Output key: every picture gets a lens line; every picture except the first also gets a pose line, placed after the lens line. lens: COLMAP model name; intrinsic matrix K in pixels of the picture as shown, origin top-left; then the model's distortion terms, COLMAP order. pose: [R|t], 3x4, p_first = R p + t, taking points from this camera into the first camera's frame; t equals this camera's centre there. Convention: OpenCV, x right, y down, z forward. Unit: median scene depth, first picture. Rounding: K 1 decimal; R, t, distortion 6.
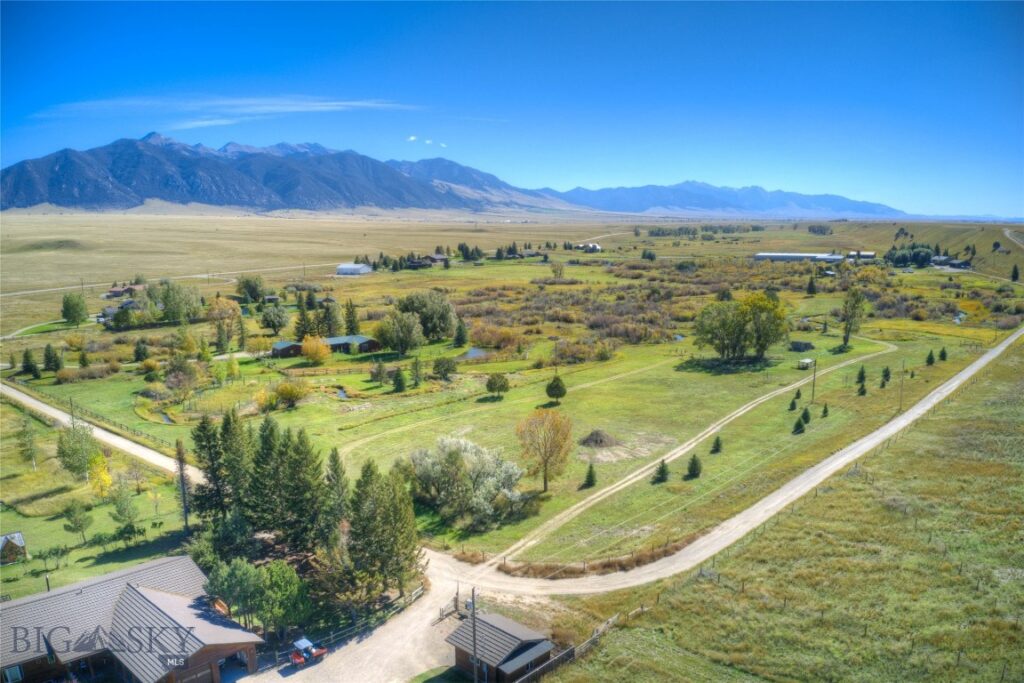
lens RADIAL K [[775.5, 0, 512.0], [0, 775.5, 341.5], [0, 0, 1]] dist [0.033113, -0.276581]
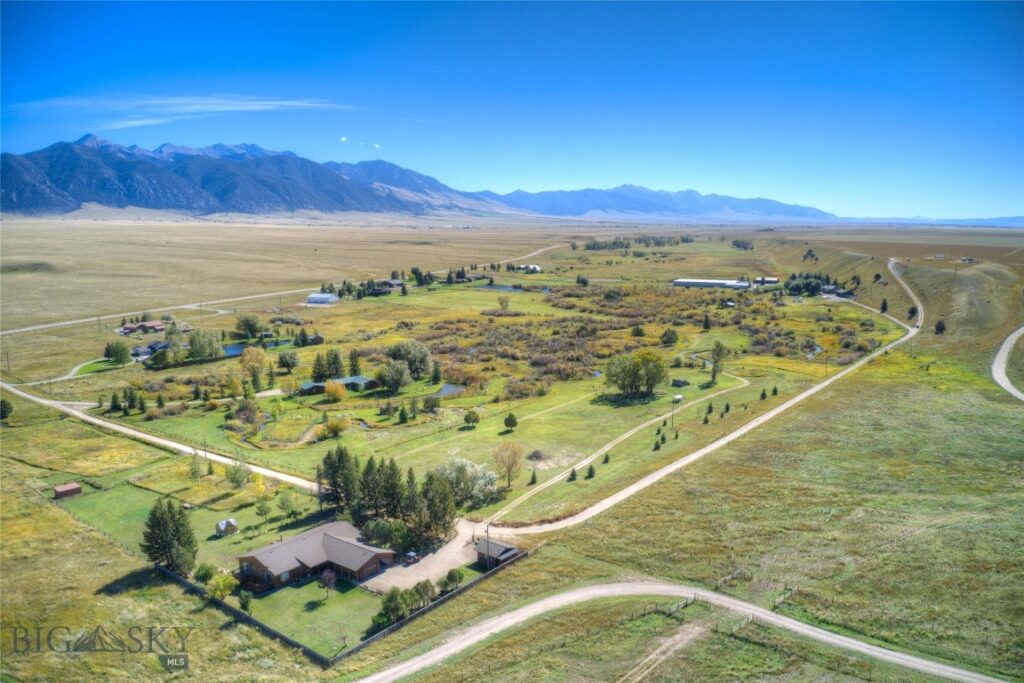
lens RADIAL K [[775.5, 0, 512.0], [0, 775.5, 341.5], [0, 0, 1]] dist [0.033113, -0.276581]
pose [[0.997095, -0.006596, 0.075881, -0.014560], [0.006709, 0.999977, -0.001236, -0.024711], [-0.075871, 0.001742, 0.997116, -0.138255]]
